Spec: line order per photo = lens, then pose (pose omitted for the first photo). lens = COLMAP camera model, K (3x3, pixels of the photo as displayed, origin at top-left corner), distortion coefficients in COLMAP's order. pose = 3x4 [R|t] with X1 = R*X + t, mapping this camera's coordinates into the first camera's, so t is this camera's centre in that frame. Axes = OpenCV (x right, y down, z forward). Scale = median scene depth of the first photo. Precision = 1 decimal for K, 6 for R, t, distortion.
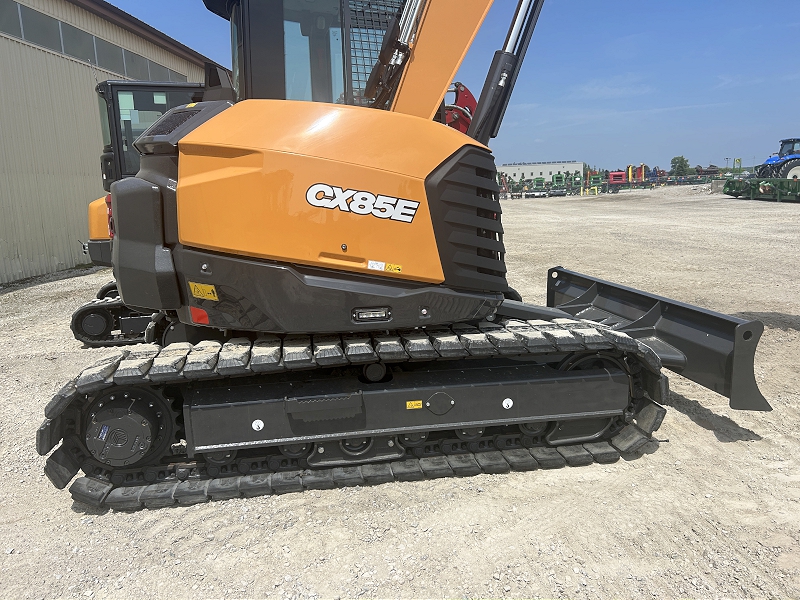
lens RADIAL K [[603.1, 0, 401.9], [0, 603.1, 301.4], [0, 0, 1]] dist [0.066234, -0.066437]
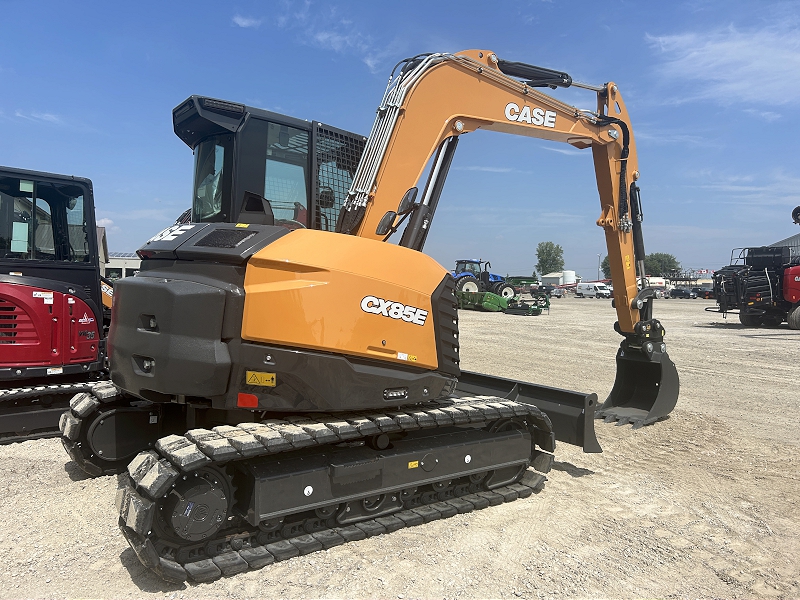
lens RADIAL K [[603.1, 0, 401.9], [0, 603.1, 301.4], [0, 0, 1]] dist [0.066234, -0.066437]
pose [[0.887432, 0.042680, 0.458959, -0.628039], [0.030499, 0.988085, -0.150856, 0.020584], [-0.459929, 0.147873, 0.875556, -0.186507]]
